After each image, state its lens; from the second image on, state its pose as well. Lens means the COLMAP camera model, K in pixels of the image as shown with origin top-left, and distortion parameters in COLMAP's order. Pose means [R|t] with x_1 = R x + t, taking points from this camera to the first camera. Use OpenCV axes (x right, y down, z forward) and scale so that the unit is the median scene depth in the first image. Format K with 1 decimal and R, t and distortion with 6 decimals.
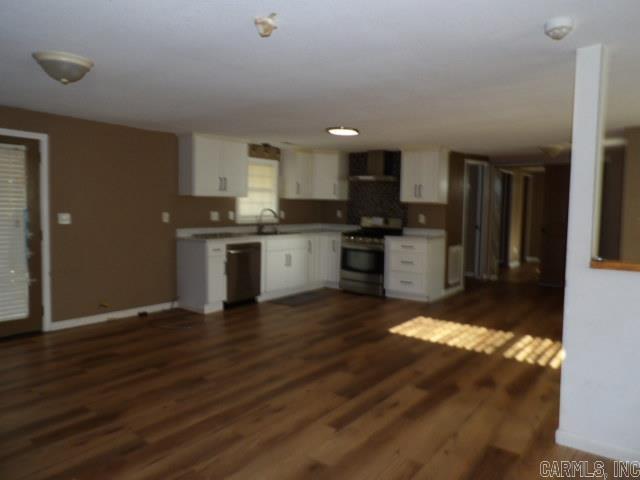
lens RADIAL K [[459.9, 0, 316.7], [0, 459.9, 239.8], [0, 0, 1]] dist [-0.011891, 0.008408]
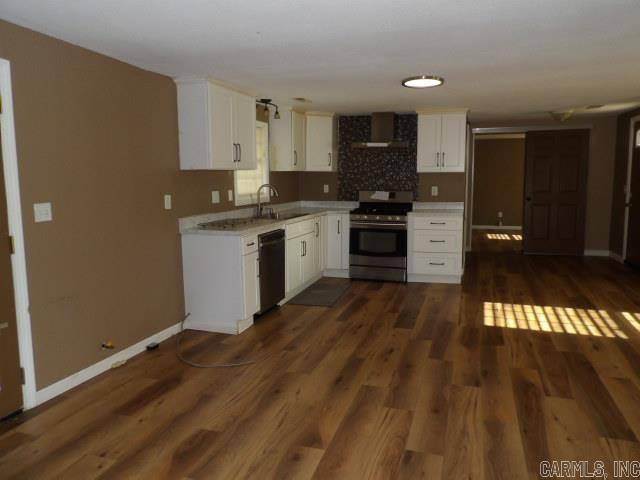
lens RADIAL K [[459.9, 0, 322.3], [0, 459.9, 236.5], [0, 0, 1]] dist [-0.011891, 0.008408]
pose [[0.937521, -0.070013, 0.340812, -0.298065], [0.052689, 0.996817, 0.059837, -0.022565], [-0.343917, -0.038141, 0.938225, 0.238894]]
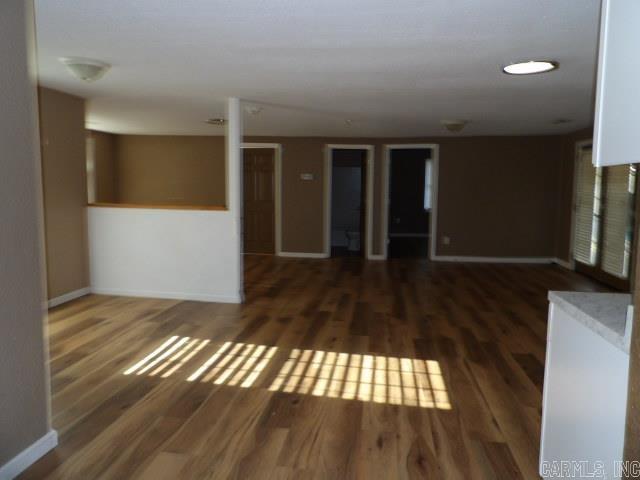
lens RADIAL K [[459.9, 0, 319.5], [0, 459.9, 238.5], [0, 0, 1]] dist [-0.011891, 0.008408]
pose [[-0.855534, 0.034353, -0.516605, 0.491843], [-0.061012, 0.984155, 0.166484, -0.068820], [0.514139, 0.173952, -0.839882, 1.089873]]
